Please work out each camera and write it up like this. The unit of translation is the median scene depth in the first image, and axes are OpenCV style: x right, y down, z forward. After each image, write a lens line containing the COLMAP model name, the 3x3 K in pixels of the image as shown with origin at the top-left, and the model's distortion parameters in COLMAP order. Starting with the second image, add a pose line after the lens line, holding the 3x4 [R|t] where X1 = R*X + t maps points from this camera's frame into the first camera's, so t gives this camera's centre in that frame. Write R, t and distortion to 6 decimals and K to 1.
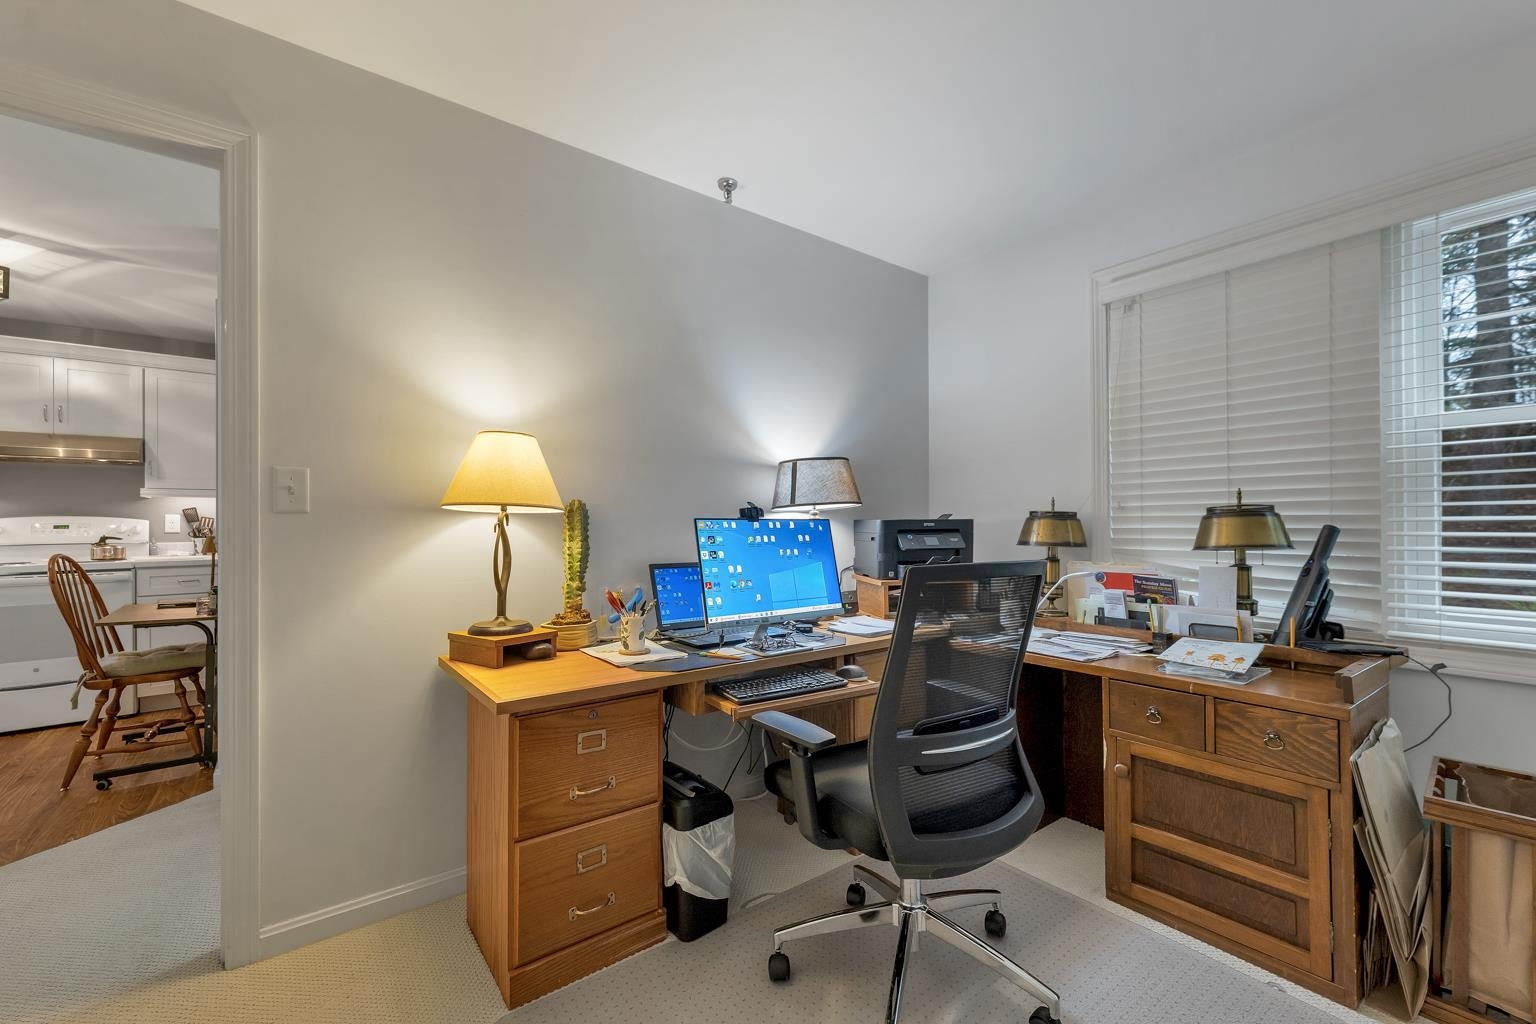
lens RADIAL K [[633.2, 0, 757.5], [0, 633.2, 520.1], [0, 0, 1]] dist [0.001037, -0.000111]
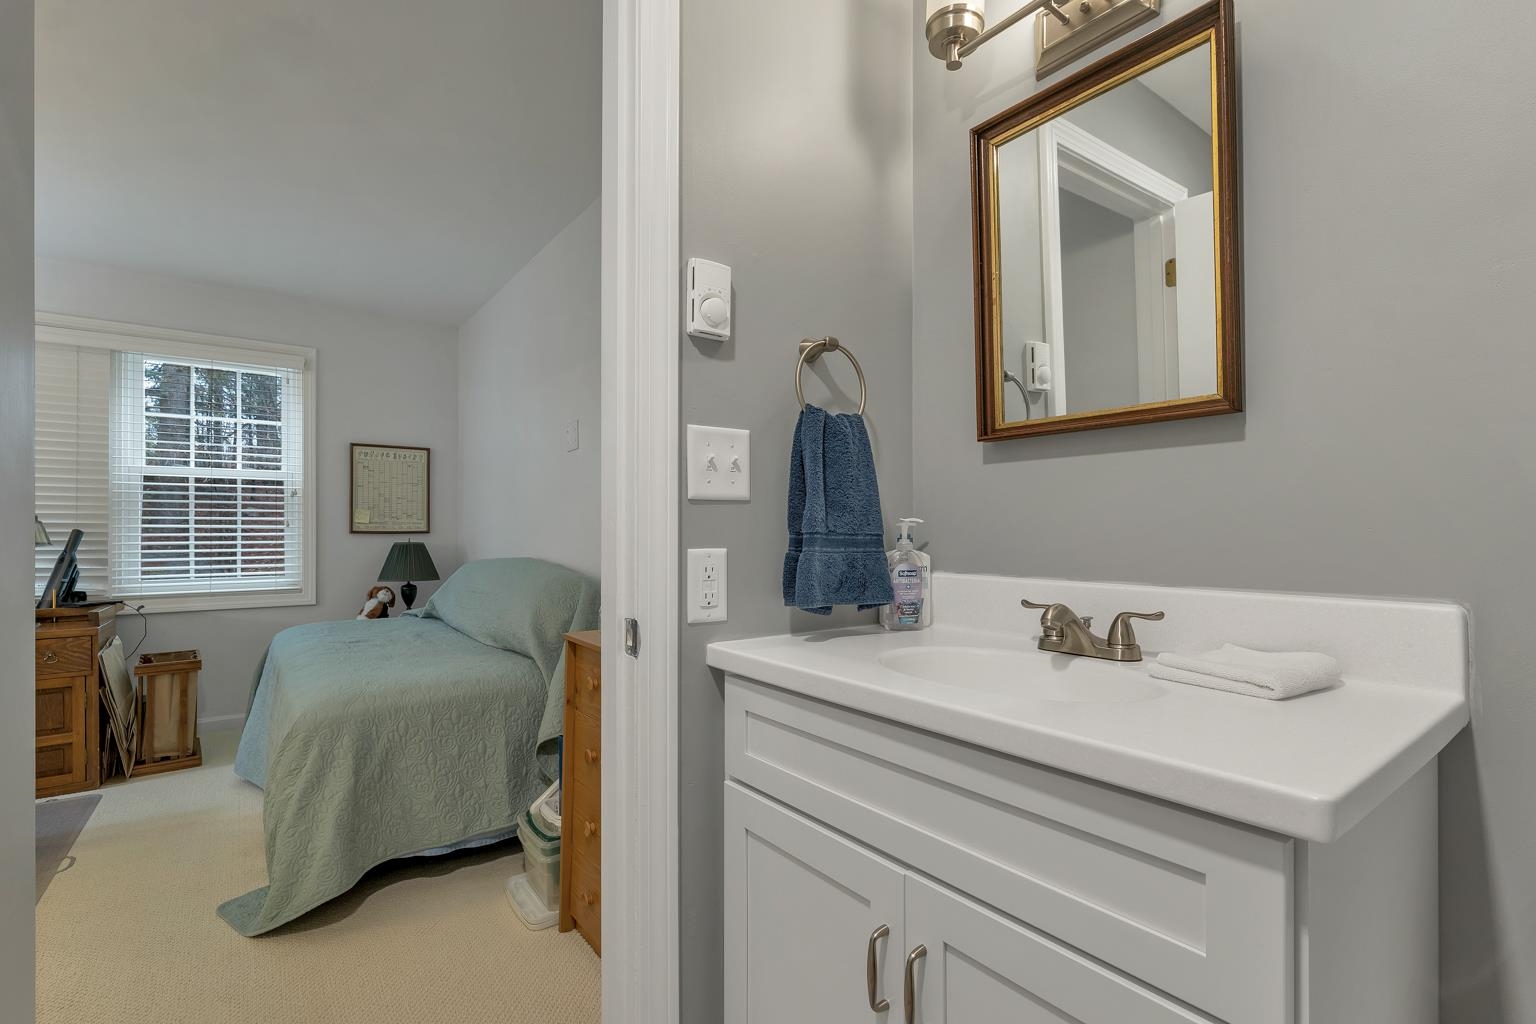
lens RADIAL K [[714.6, 0, 772.9], [0, 714.6, 520.3], [0, 0, 1]] dist [0.003274, 0.000833]
pose [[0.015559, 0.014906, 0.999768, -0.827174], [0.000149, 0.999889, -0.014910, 0.011318], [-0.999879, 0.000381, 0.015555, -0.731893]]
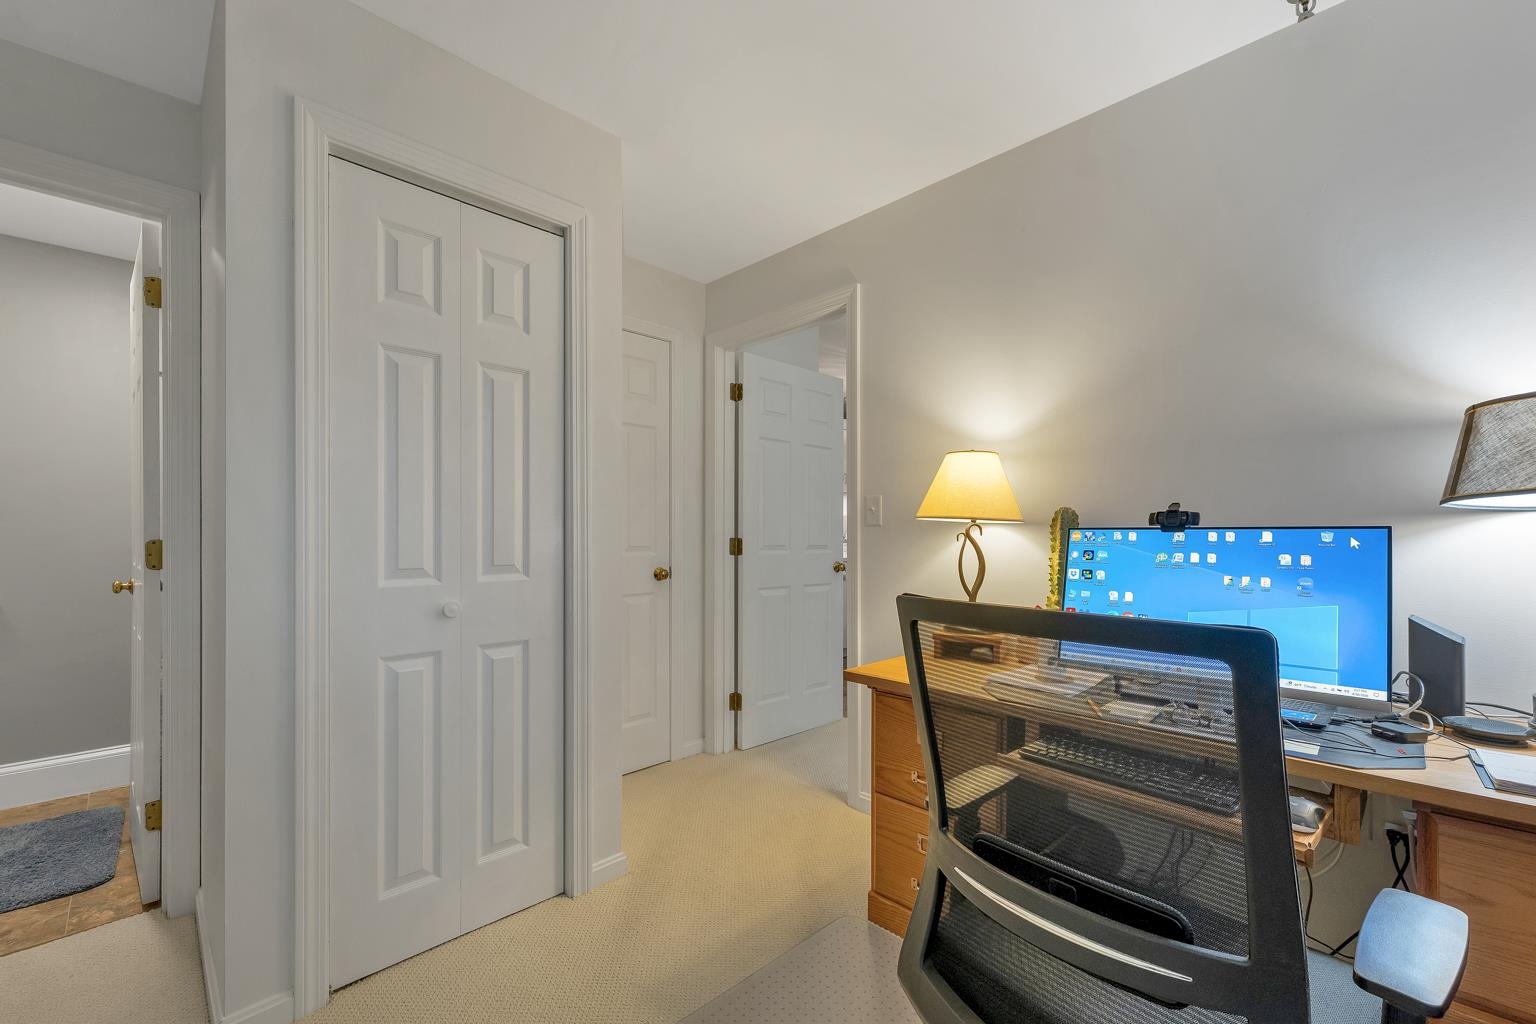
lens RADIAL K [[636.7, 0, 762.7], [0, 636.7, 528.5], [0, 0, 1]] dist [0.001922, 0.000223]
pose [[0.125994, -0.002420, -0.992028, 0.826598], [0.009885, 0.999950, -0.001183, -0.006450], [0.991982, -0.009657, 0.126012, 0.629093]]
